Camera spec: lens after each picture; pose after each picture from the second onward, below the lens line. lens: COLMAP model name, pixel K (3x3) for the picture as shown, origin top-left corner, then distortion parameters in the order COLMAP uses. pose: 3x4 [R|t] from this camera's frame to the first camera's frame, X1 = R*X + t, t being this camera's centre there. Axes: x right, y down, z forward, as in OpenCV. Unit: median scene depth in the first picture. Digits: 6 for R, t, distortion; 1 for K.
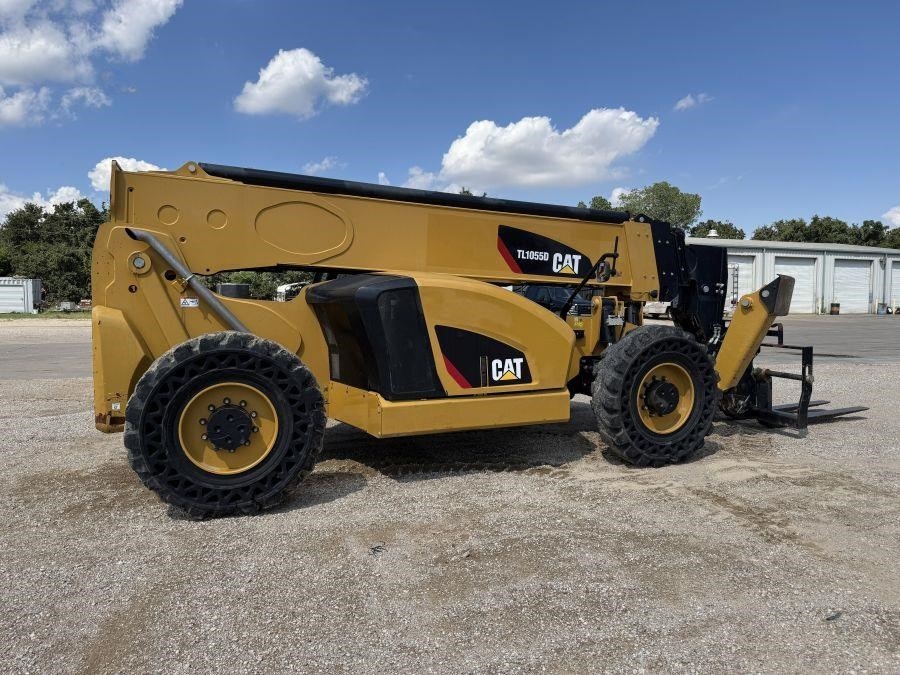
lens RADIAL K [[639.4, 0, 465.7], [0, 639.4, 338.2], [0, 0, 1]] dist [0.036936, -0.042108]
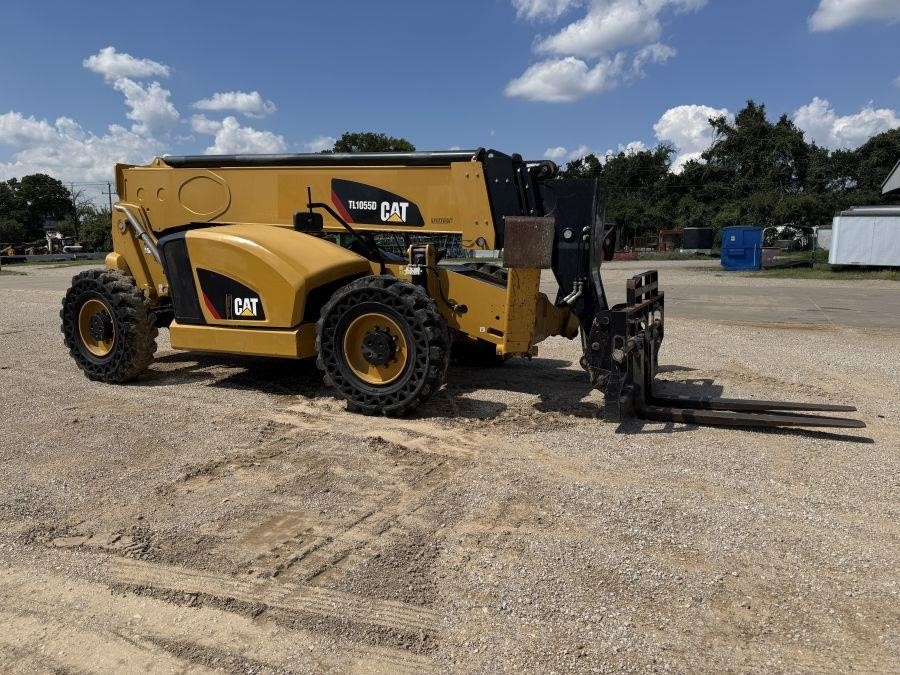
lens RADIAL K [[639.4, 0, 465.7], [0, 639.4, 338.2], [0, 0, 1]] dist [0.036936, -0.042108]
pose [[0.683351, 0.102650, -0.722838, 1.020822], [-0.038211, 0.993738, 0.104997, -0.029397], [0.729090, -0.044130, 0.682994, 0.395486]]
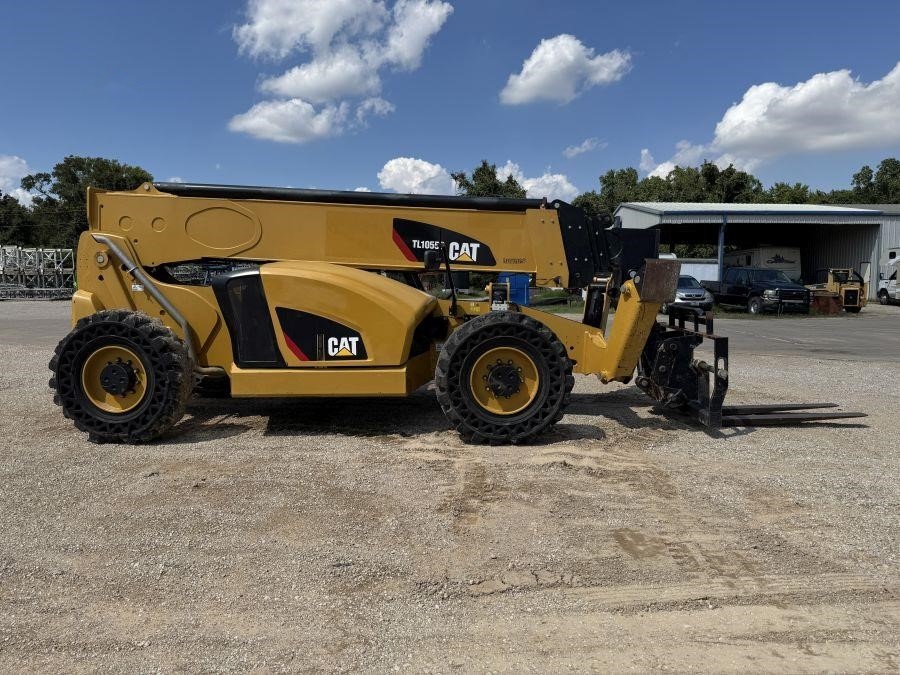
lens RADIAL K [[631.5, 0, 456.3], [0, 631.5, 334.4], [0, 0, 1]] dist [0.083599, -0.138410]
pose [[0.916587, 0.032829, -0.398485, 0.589923], [-0.023551, 0.999326, 0.028157, -0.008485], [0.399141, -0.016424, 0.916742, 0.027950]]
